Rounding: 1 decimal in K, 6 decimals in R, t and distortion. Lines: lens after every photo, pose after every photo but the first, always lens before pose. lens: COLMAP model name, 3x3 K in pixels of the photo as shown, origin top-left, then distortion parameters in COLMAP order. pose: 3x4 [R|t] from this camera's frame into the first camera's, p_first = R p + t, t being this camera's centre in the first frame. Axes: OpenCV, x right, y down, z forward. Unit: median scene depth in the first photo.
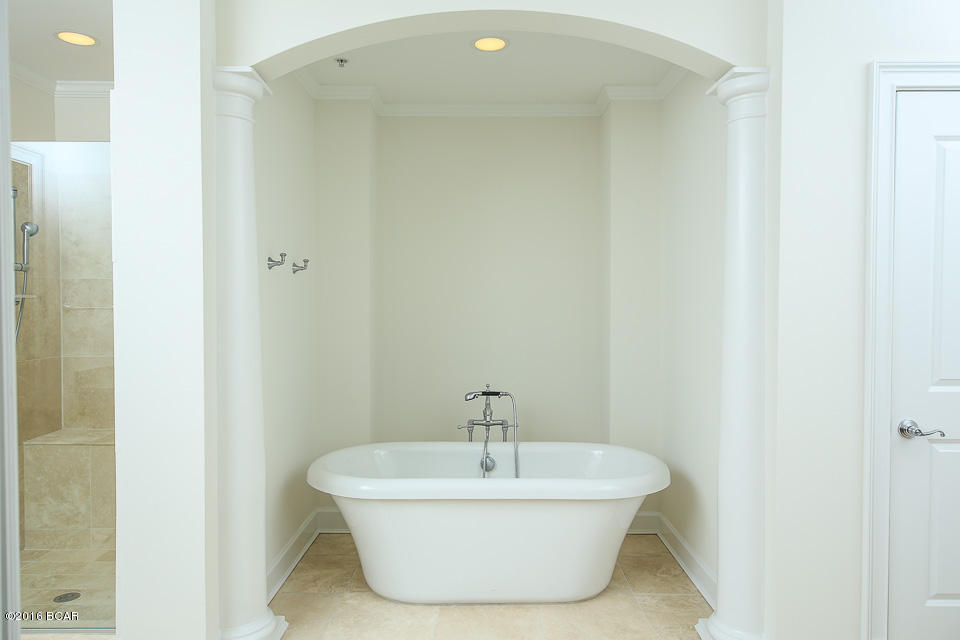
lens RADIAL K [[656.6, 0, 478.7], [0, 656.6, 316.4], [0, 0, 1]] dist [0.020610, 0.000192]
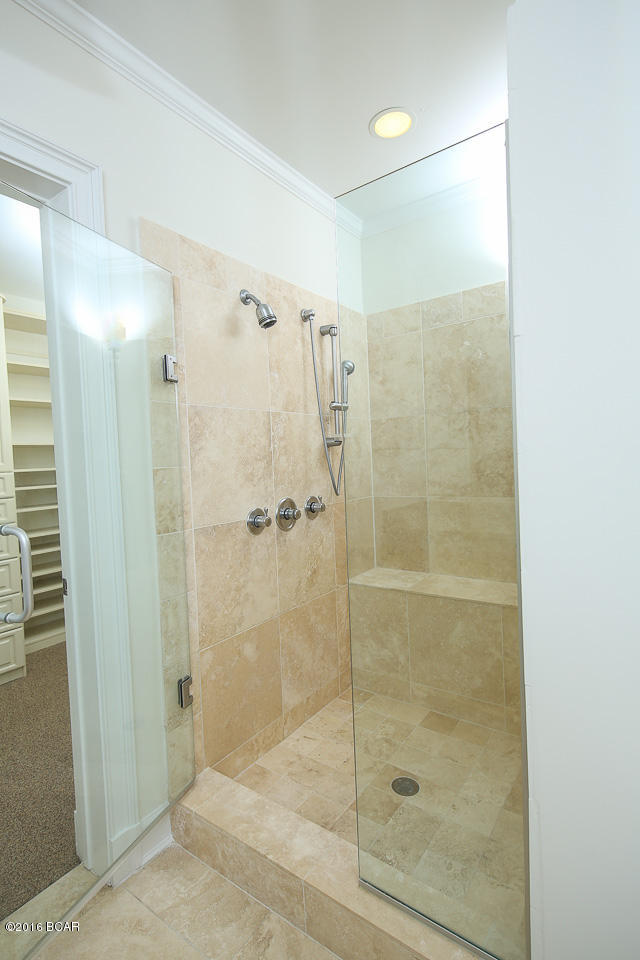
lens RADIAL K [[470.0, 0, 318.9], [0, 470.0, 478.9], [0, 0, 1]] dist [-0.000360, -0.000032]
pose [[0.823639, -0.003736, -0.567102, -0.314038], [0.026281, 0.999155, 0.031587, 0.010025], [0.566505, -0.040921, 0.823042, 0.391987]]
